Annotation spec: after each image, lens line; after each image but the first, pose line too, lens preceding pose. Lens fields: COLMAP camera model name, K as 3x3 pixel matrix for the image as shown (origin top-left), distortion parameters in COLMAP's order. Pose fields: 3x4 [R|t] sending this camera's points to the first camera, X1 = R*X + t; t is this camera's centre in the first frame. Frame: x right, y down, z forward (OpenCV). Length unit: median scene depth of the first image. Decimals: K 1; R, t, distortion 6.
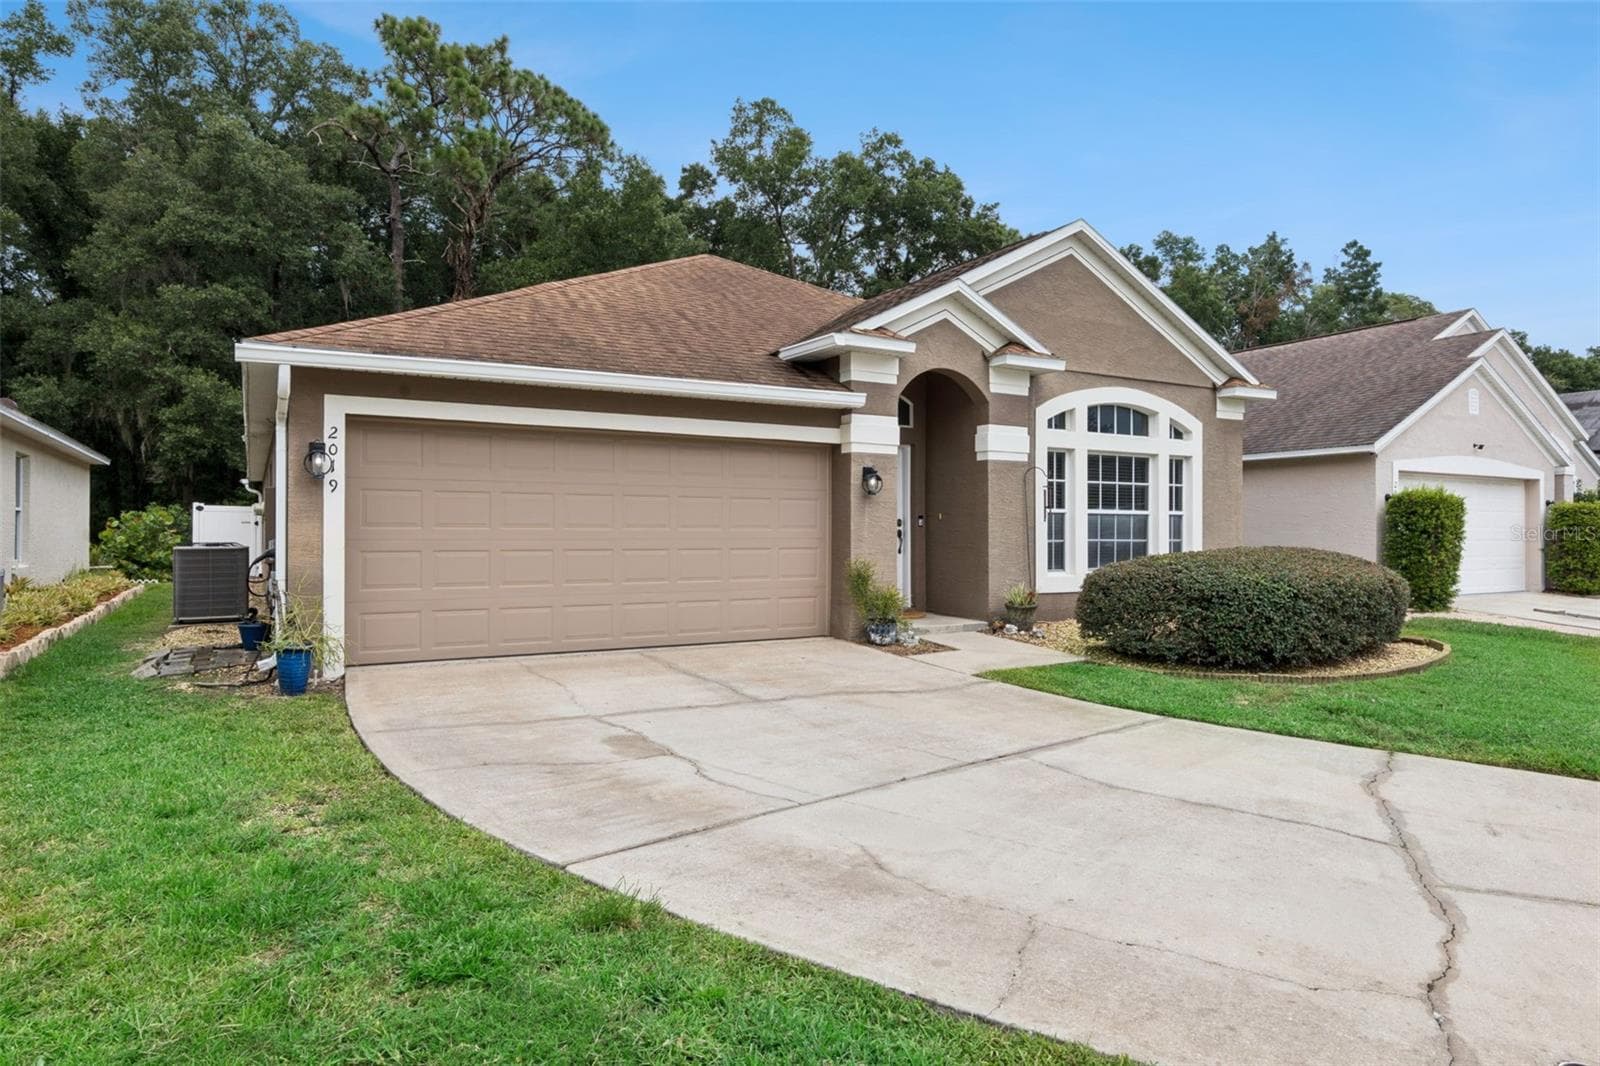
lens RADIAL K [[952.4, 0, 800.0], [0, 952.4, 533.0], [0, 0, 1]] dist [-0.007542, 0.000092]
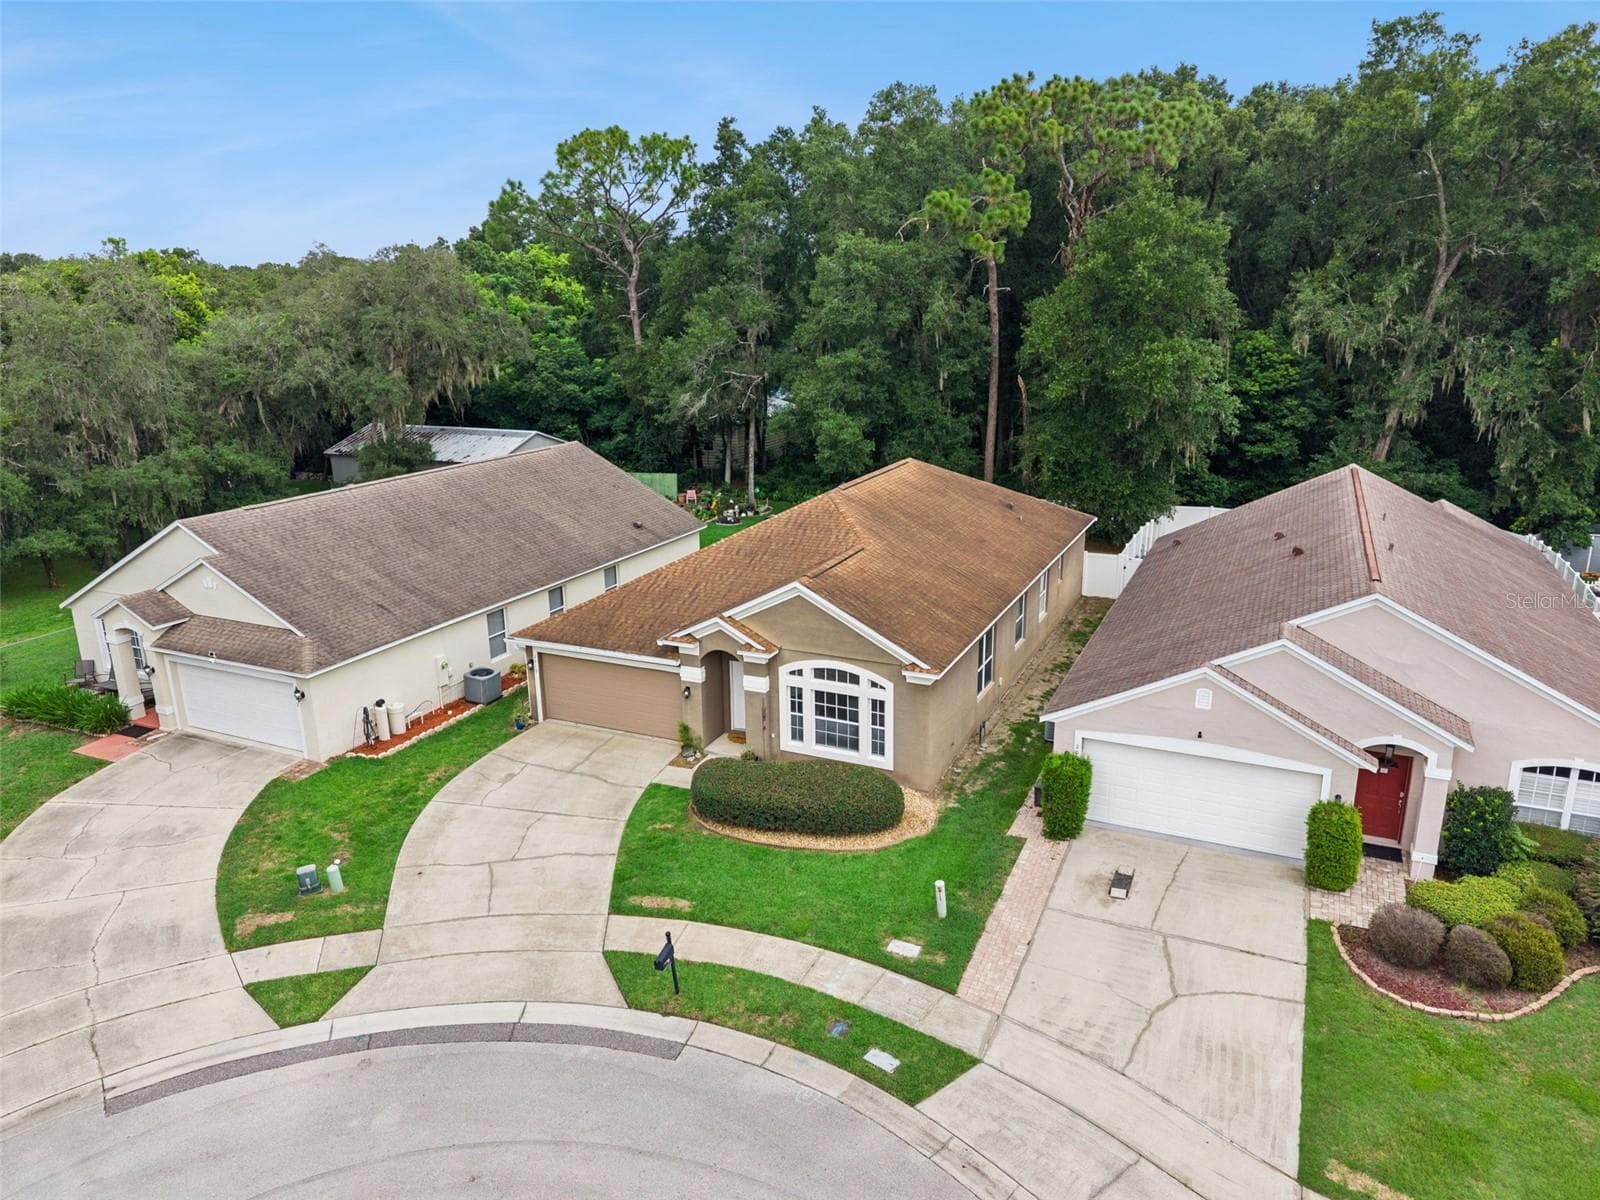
lens RADIAL K [[1069.5, 0, 800.0], [0, 1069.5, 600.0], [0, 0, 1]] dist [0.044232, -0.049076]
pose [[0.571257, 0.215060, -0.792095, 1.966409], [0.017222, 0.961709, 0.273532, -0.855797], [0.820590, -0.169898, 0.545679, -0.196430]]
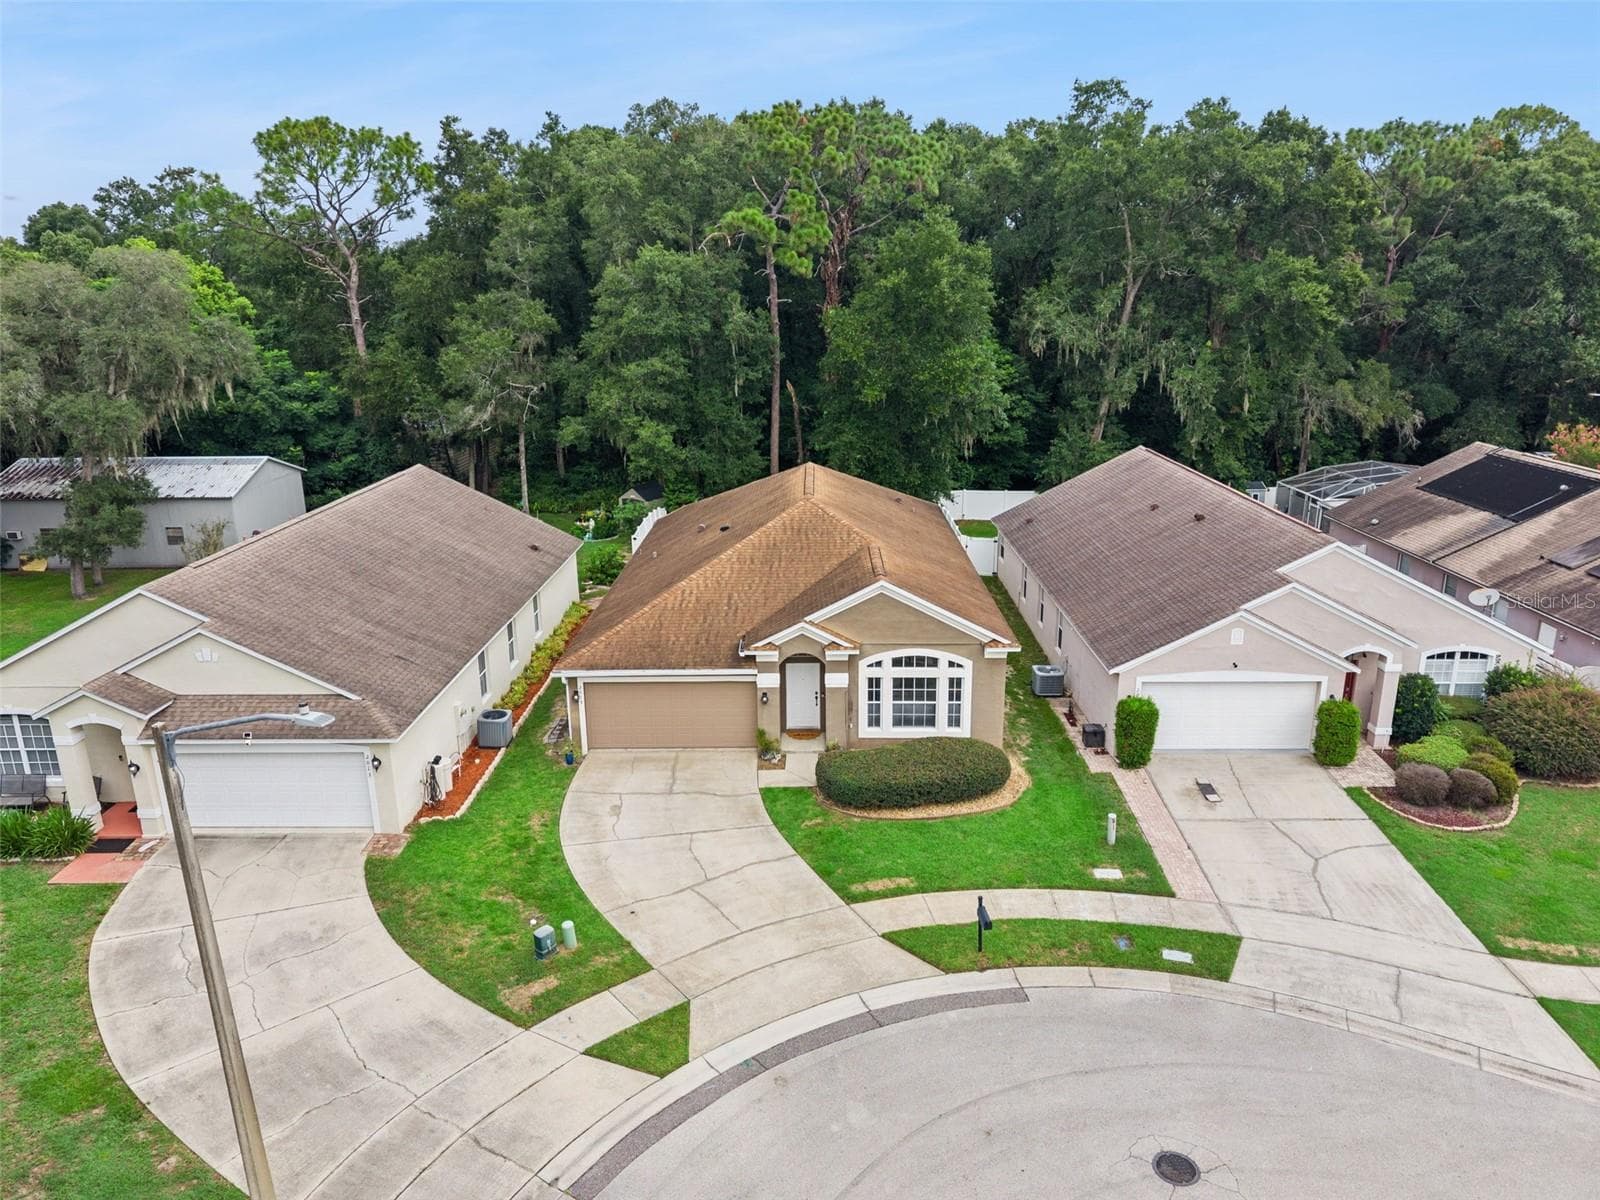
lens RADIAL K [[1069.5, 0, 800.0], [0, 1069.5, 600.0], [0, 0, 1]] dist [0.044232, -0.049076]
pose [[0.857683, 0.134854, -0.496180, 1.281141], [0.012363, 0.959307, 0.282095, -0.926474], [0.514030, -0.248082, 0.821114, -1.041780]]
